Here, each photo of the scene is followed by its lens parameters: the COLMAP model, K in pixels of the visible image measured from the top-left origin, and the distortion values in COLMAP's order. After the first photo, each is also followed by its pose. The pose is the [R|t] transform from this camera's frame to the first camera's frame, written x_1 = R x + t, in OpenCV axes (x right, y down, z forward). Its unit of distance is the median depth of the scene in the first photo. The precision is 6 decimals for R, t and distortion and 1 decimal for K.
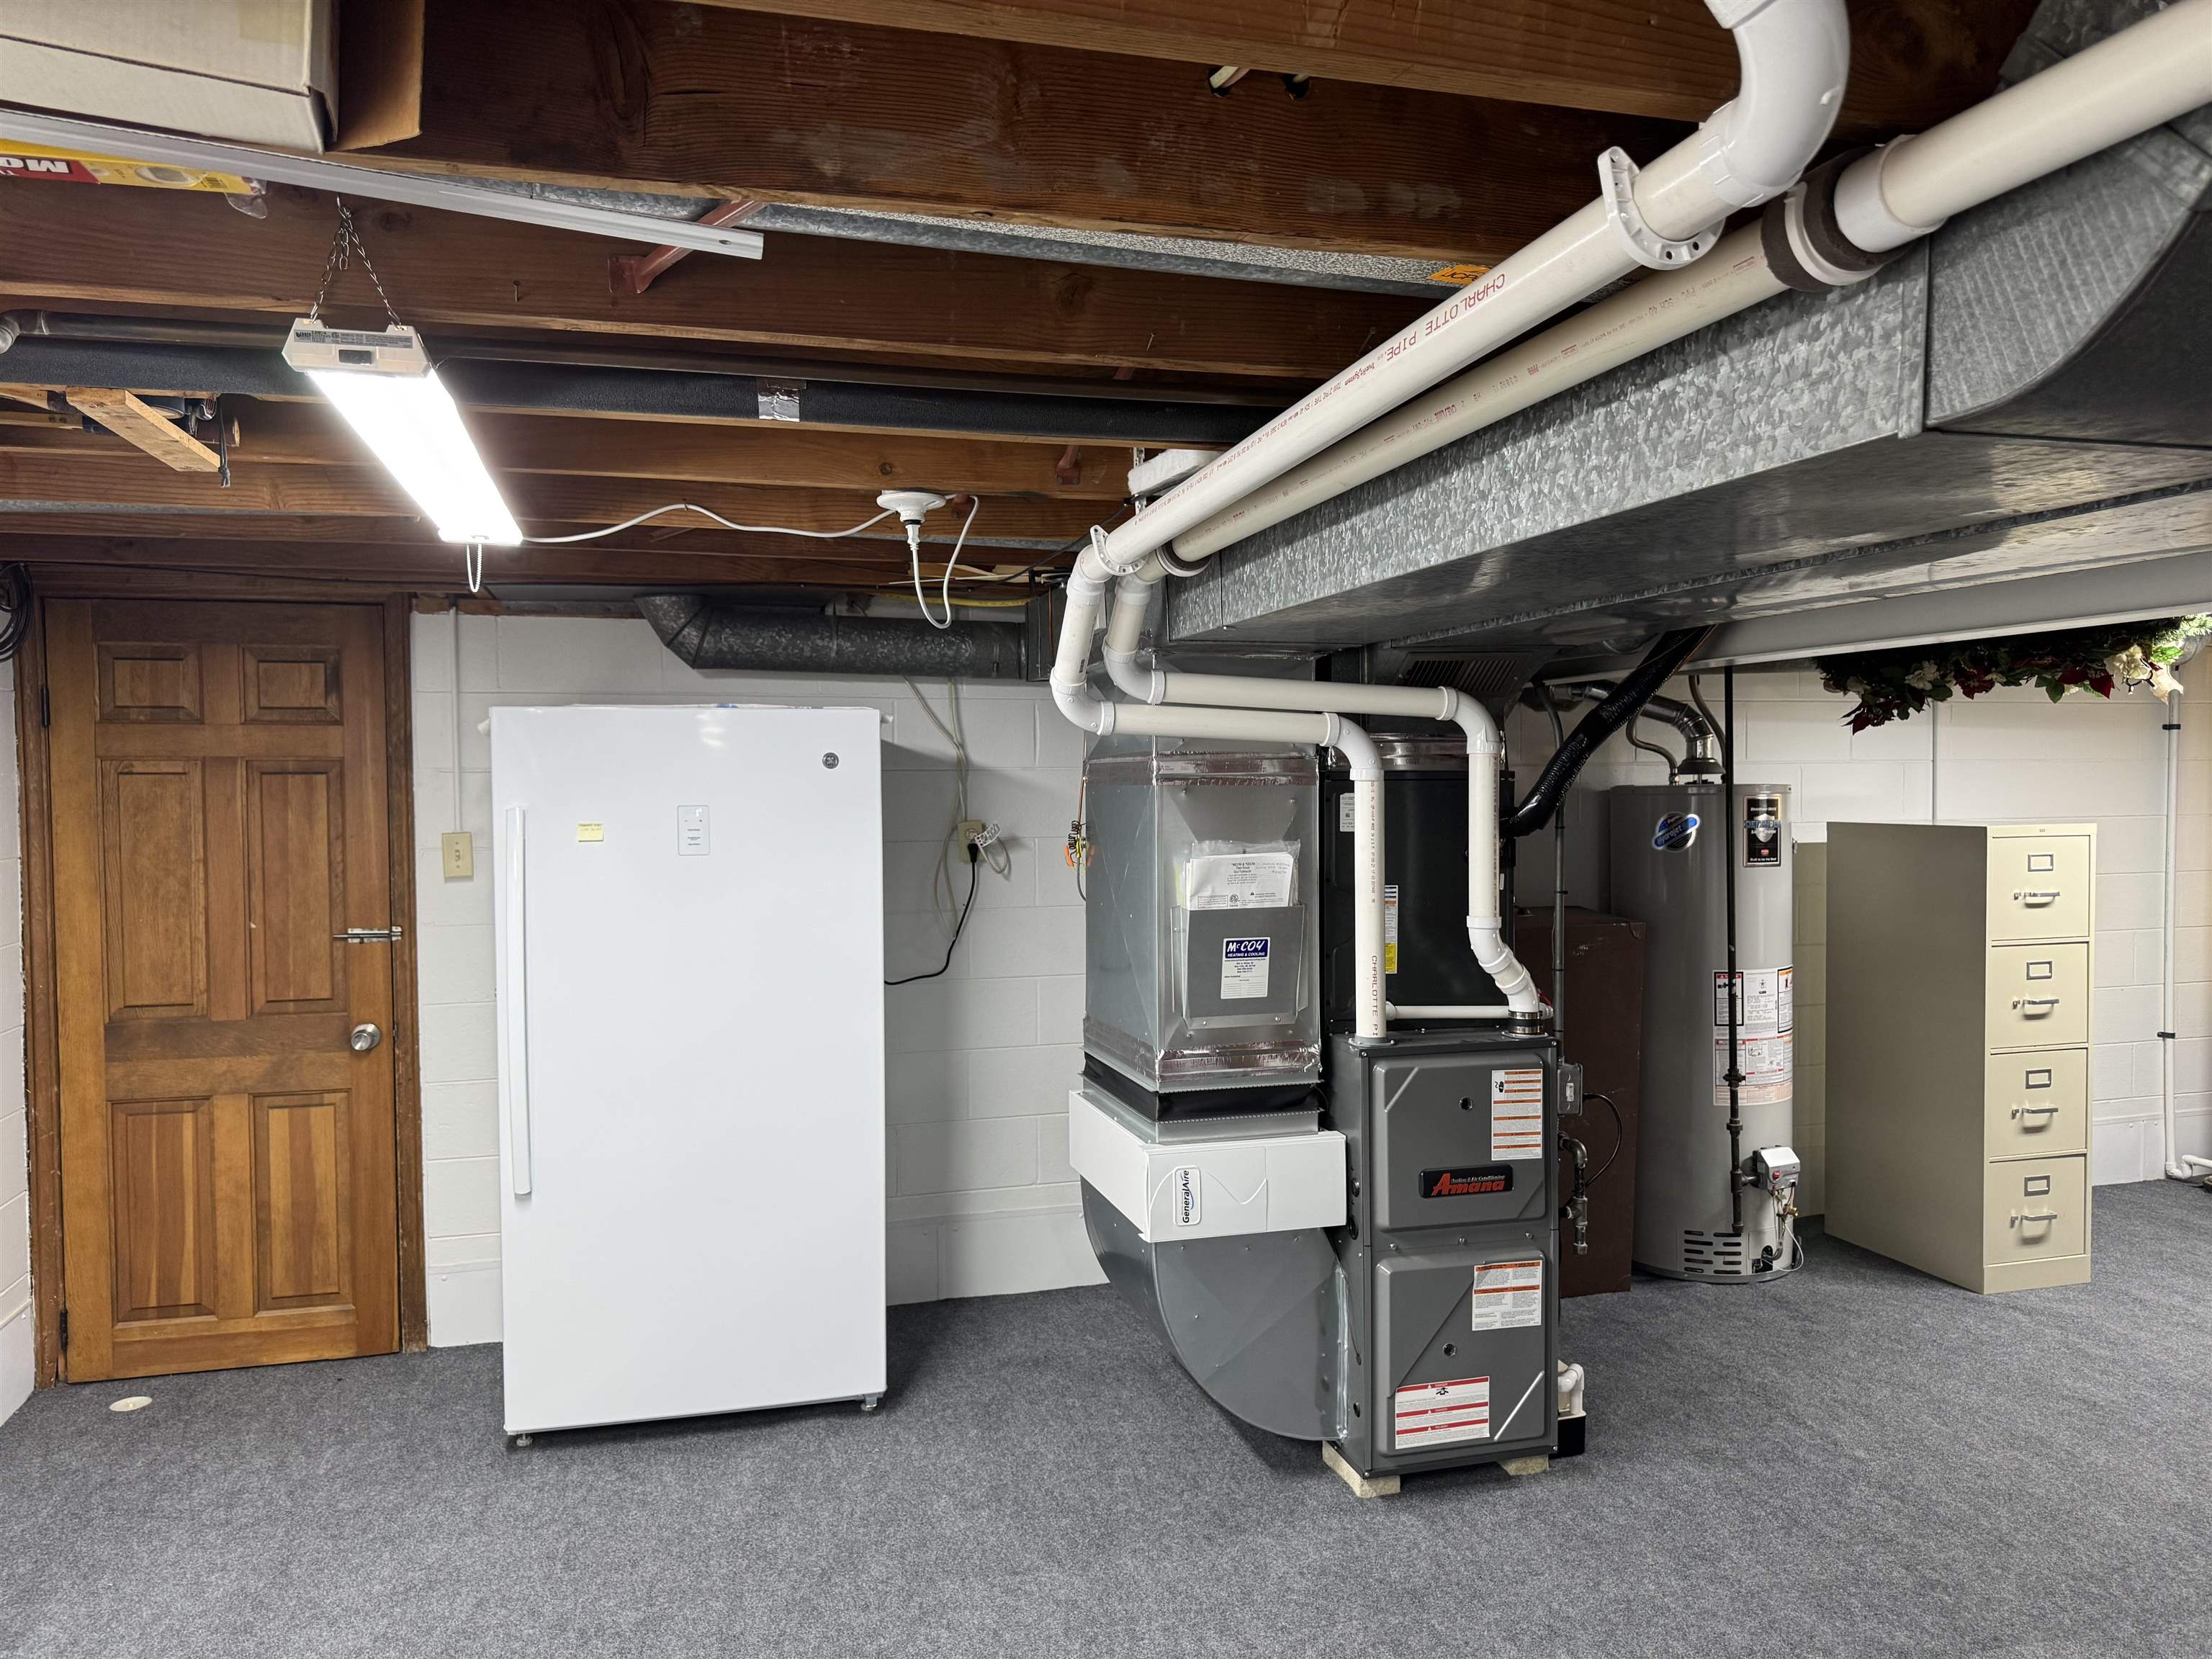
lens RADIAL K [[1562.1, 0, 1099.8], [0, 1562.1, 830.0], [0, 0, 1]] dist [0.007487, -0.005474]
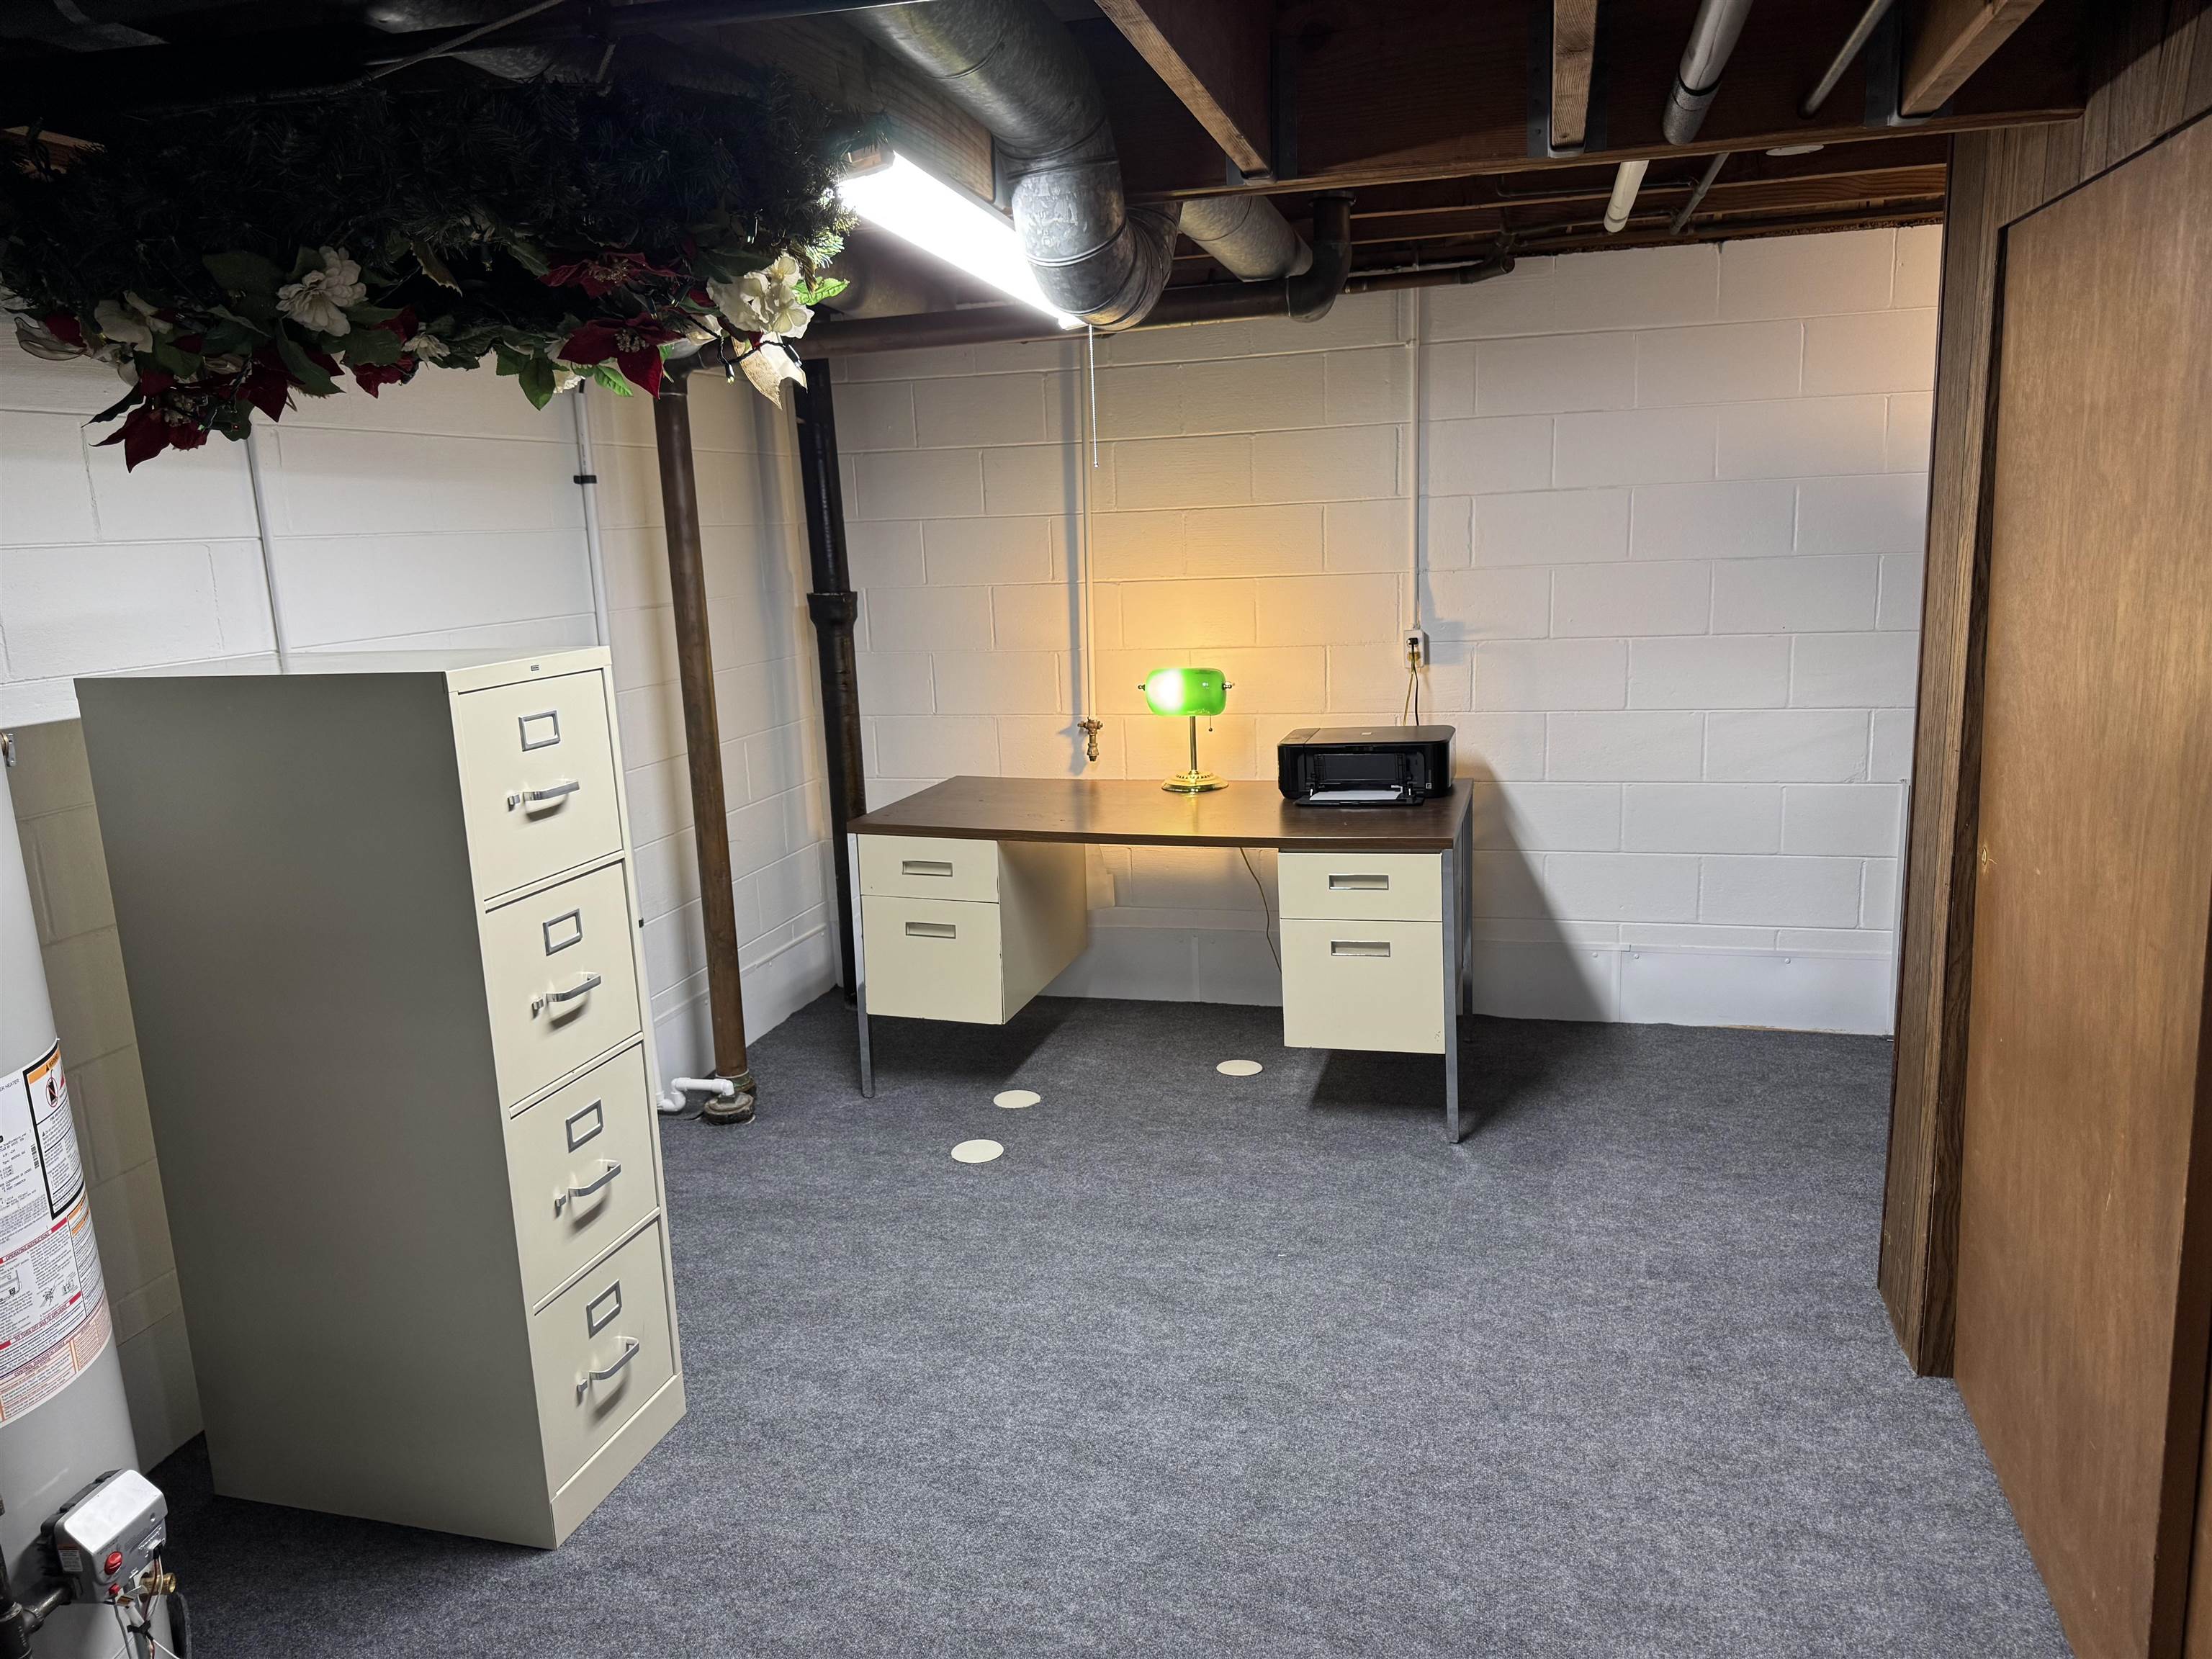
lens RADIAL K [[1562.1, 0, 1098.4], [0, 1562.1, 838.7], [0, 0, 1]] dist [0.007487, -0.005474]
pose [[0.513585, -0.185285, 0.837794, 0.255428], [0.063043, 0.981916, 0.178511, -0.024745], [-0.855719, -0.038864, 0.515979, 0.571962]]
